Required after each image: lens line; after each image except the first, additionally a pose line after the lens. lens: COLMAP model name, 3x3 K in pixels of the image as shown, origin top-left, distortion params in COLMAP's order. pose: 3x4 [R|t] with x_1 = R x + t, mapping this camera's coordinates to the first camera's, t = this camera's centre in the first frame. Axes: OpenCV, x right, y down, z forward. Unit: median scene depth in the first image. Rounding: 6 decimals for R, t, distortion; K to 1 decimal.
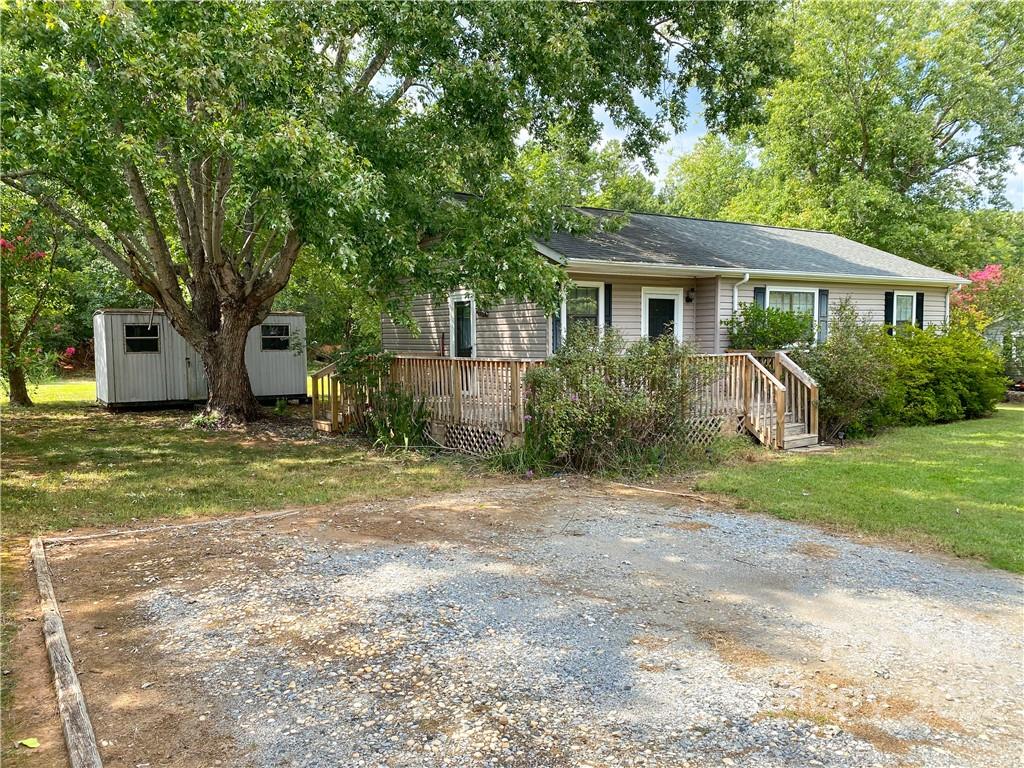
lens RADIAL K [[772.8, 0, 508.5], [0, 772.8, 387.8], [0, 0, 1]] dist [0.042940, -0.045389]
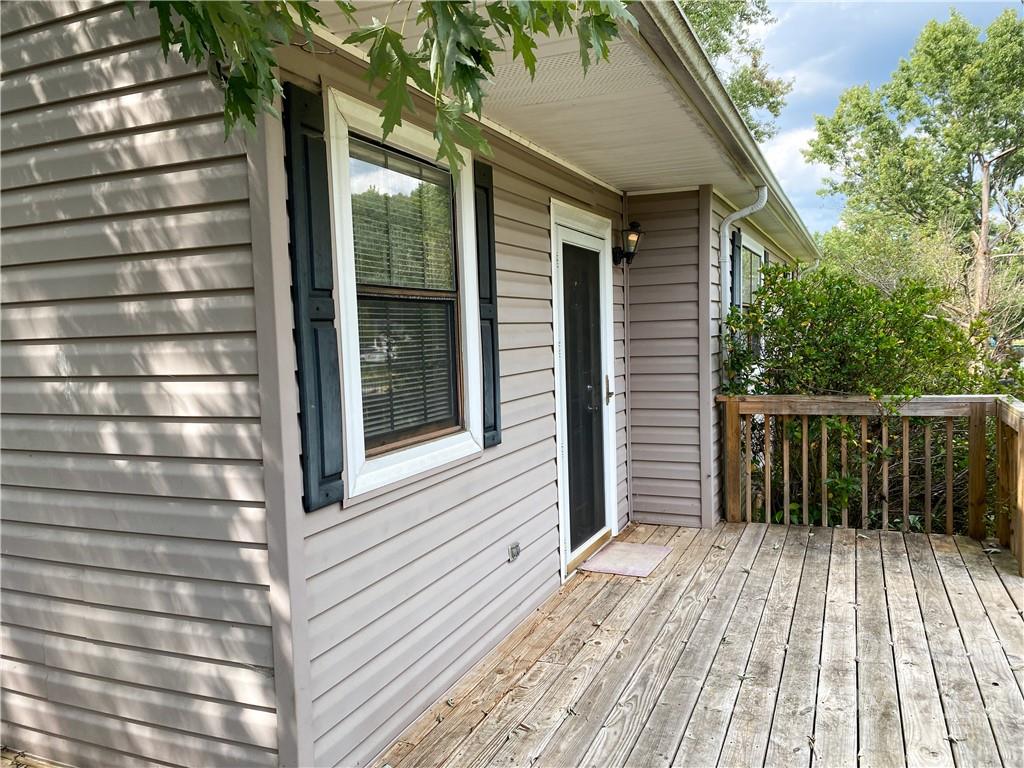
lens RADIAL K [[772.8, 0, 512.0], [0, 772.8, 383.2], [0, 0, 1]] dist [0.042940, -0.045389]
pose [[0.850247, -0.060094, 0.522943, 0.007379], [0.063704, 0.997907, 0.011098, -0.064760], [-0.522515, 0.023878, 0.852295, 0.742914]]
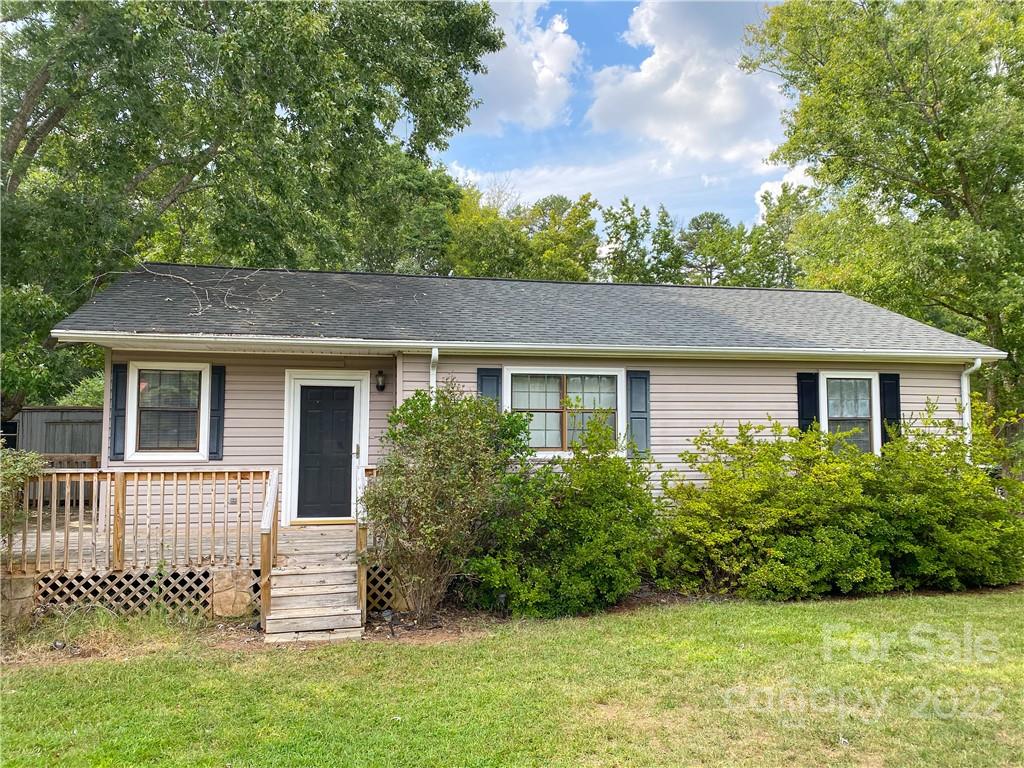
lens RADIAL K [[772.8, 0, 515.8], [0, 772.8, 386.3], [0, 0, 1]] dist [0.042940, -0.045389]
pose [[0.924573, -0.014299, -0.380738, 0.621034], [-0.034500, 0.992048, -0.121036, -0.034610], [0.379441, 0.125042, 0.916727, 0.411895]]
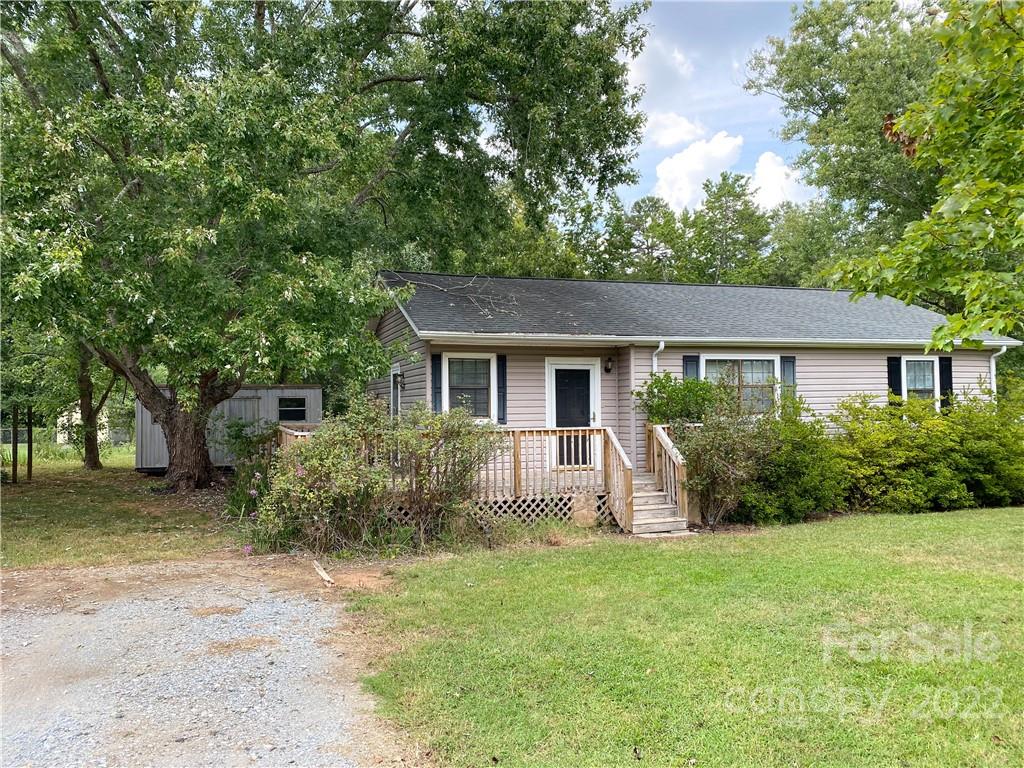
lens RADIAL K [[772.8, 0, 512.1], [0, 772.8, 379.0], [0, 0, 1]] dist [0.042940, -0.045389]
pose [[0.962763, -0.011999, -0.270081, 0.380608], [-0.014953, 0.995122, -0.097513, -0.008185], [0.269934, 0.097921, 0.957887, 0.062166]]
